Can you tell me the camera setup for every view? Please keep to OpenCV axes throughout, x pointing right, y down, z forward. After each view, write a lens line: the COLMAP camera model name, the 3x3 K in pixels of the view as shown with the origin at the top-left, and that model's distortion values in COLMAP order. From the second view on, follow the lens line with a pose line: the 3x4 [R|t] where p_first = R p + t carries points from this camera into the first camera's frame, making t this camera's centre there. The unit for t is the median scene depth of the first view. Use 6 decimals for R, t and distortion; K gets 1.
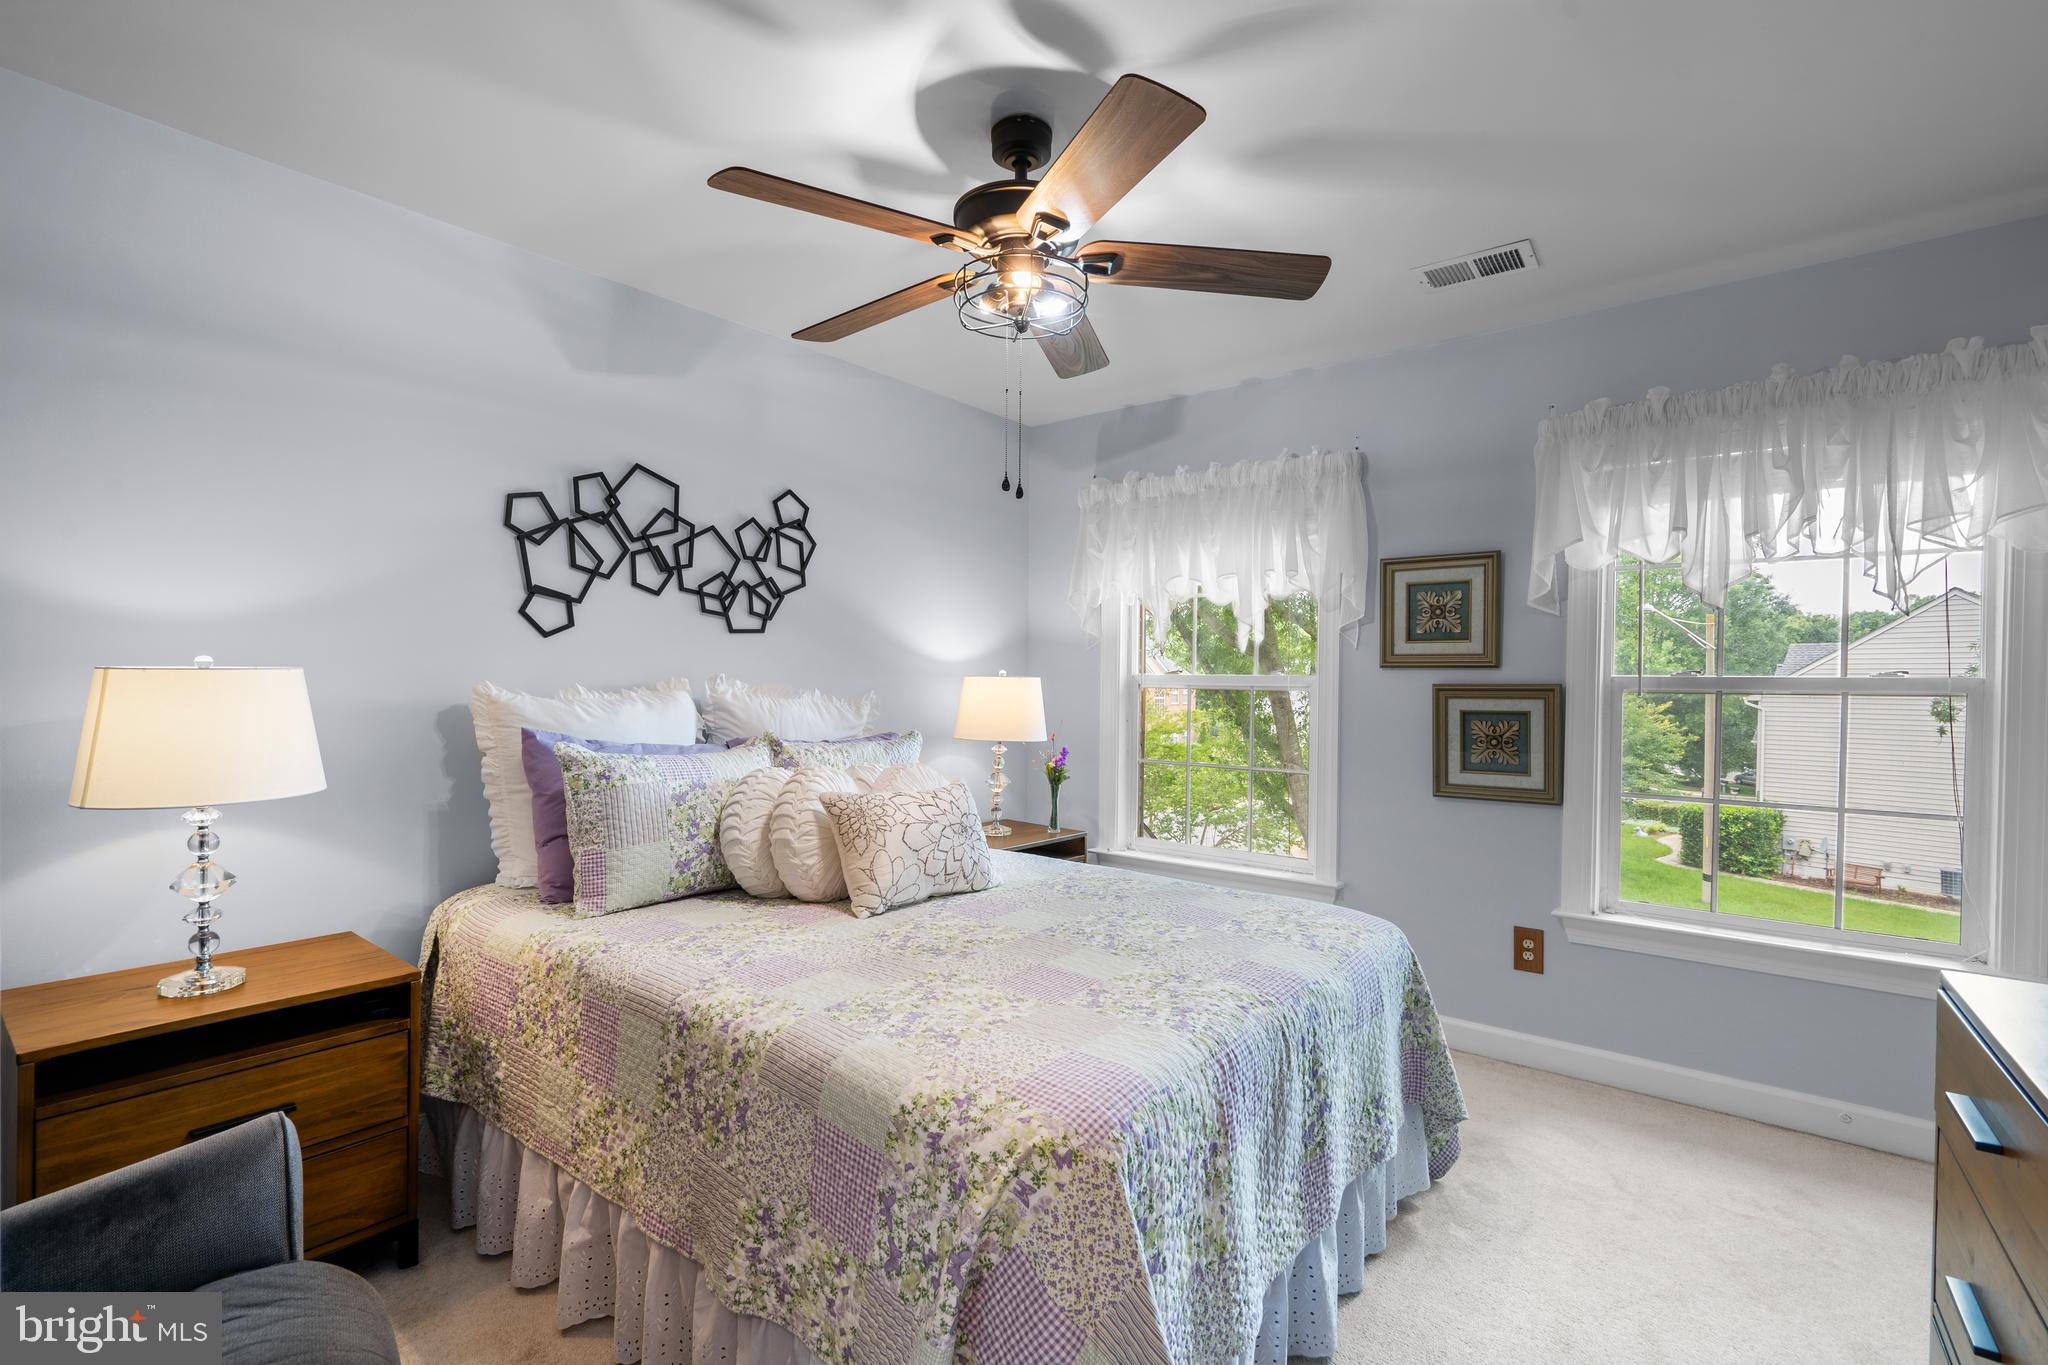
lens RADIAL K [[929.4, 0, 1028.6], [0, 929.4, 683.7], [0, 0, 1]] dist [-0.006234, 0.000793]
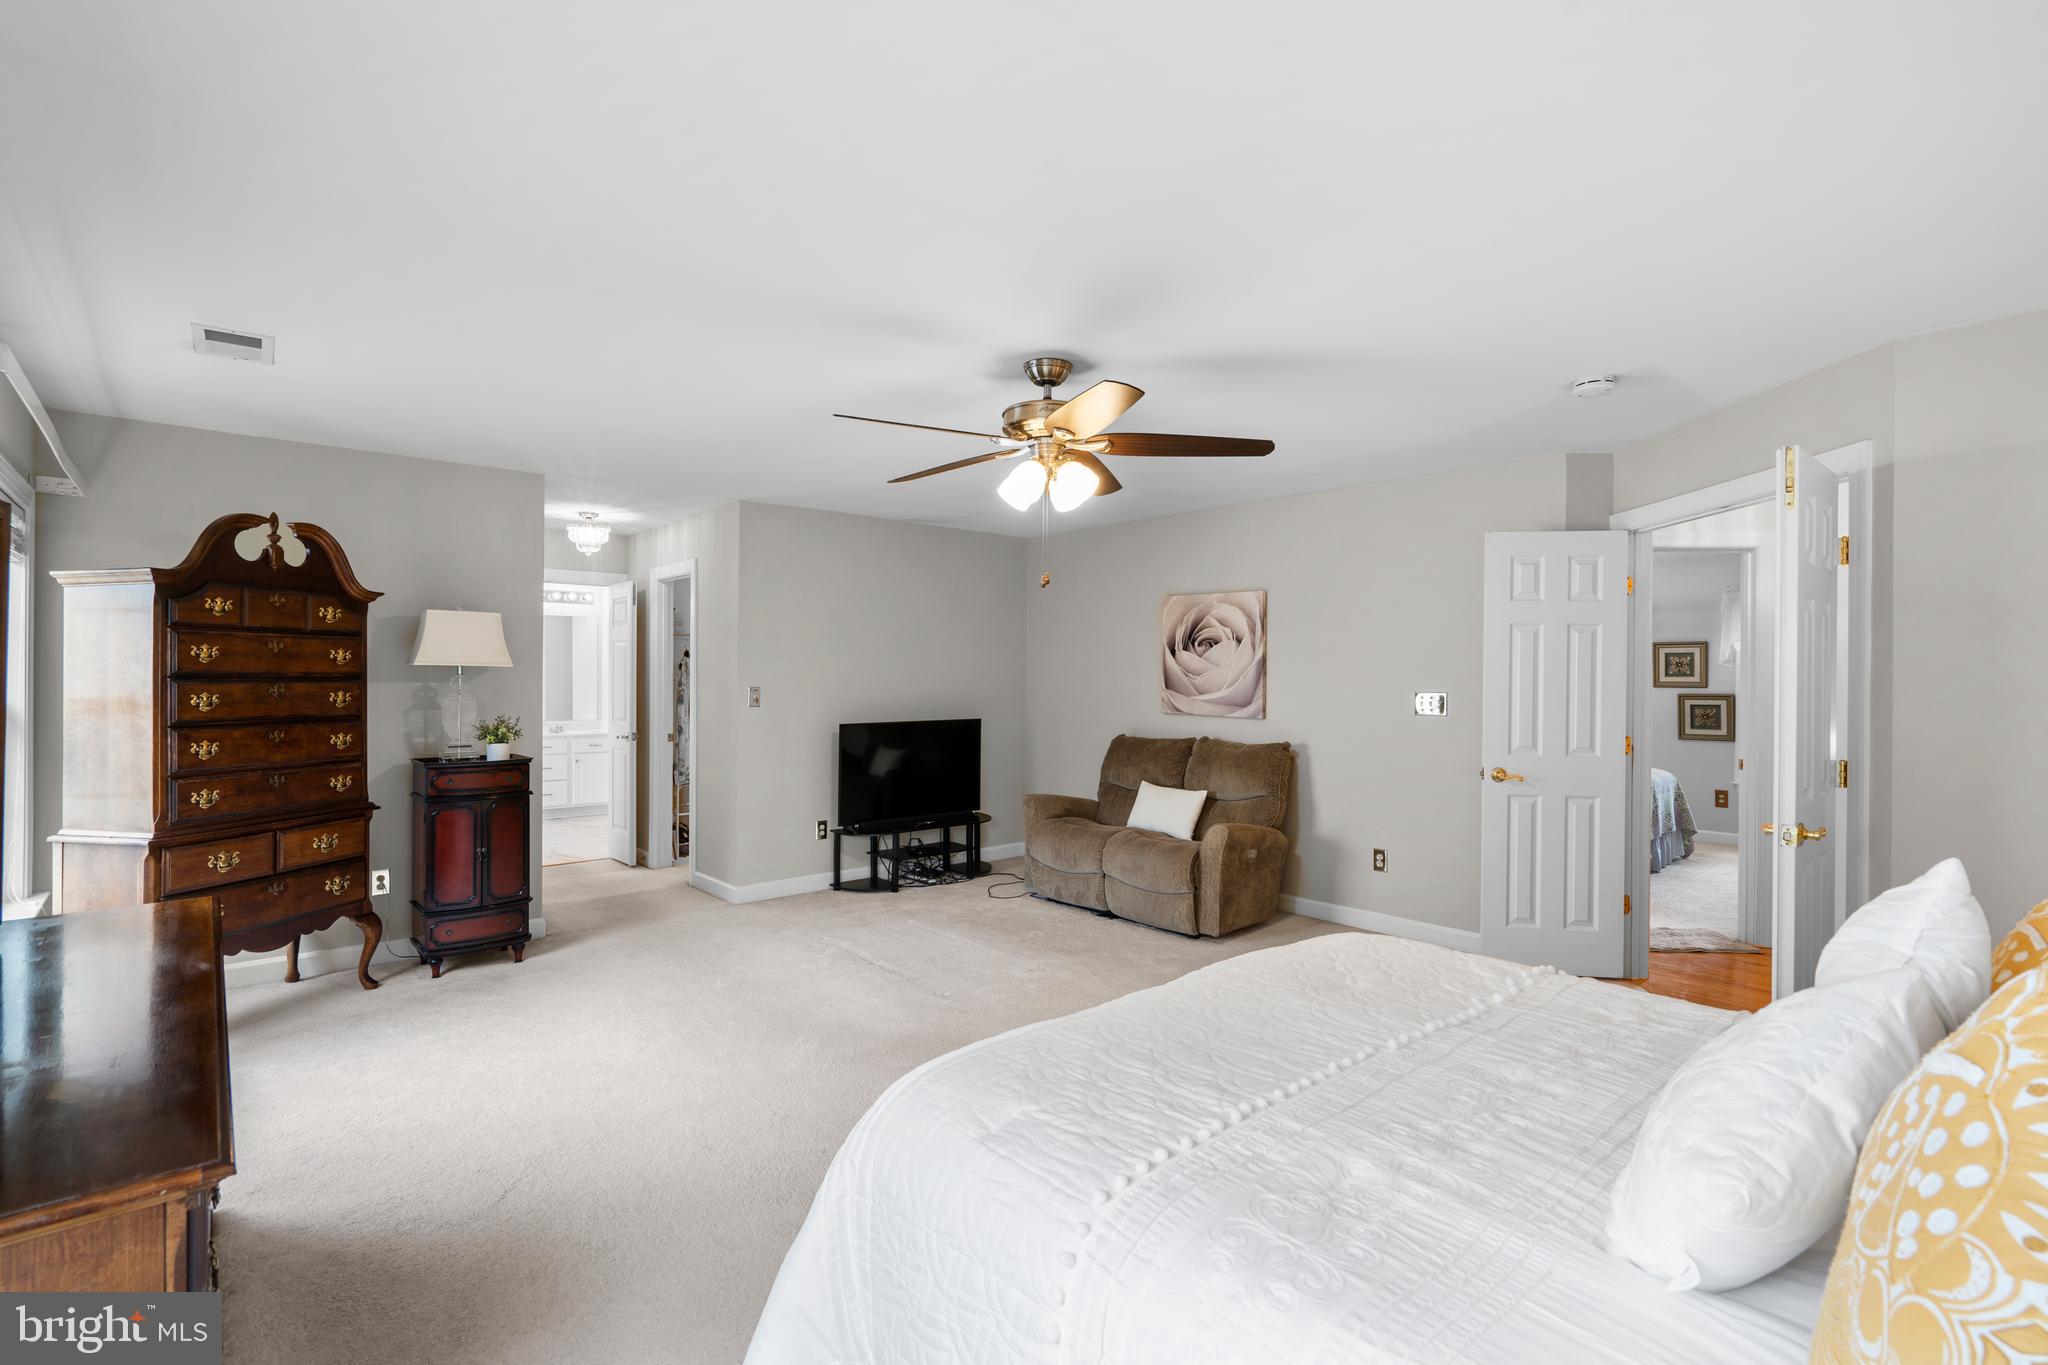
lens RADIAL K [[929.4, 0, 1015.6], [0, 929.4, 670.0], [0, 0, 1]] dist [-0.006234, 0.000793]
pose [[0.984898, -0.001195, -0.173132, -0.905241], [-0.002458, 0.999779, -0.020885, -0.007822], [0.173118, 0.020995, 0.984677, -1.800074]]
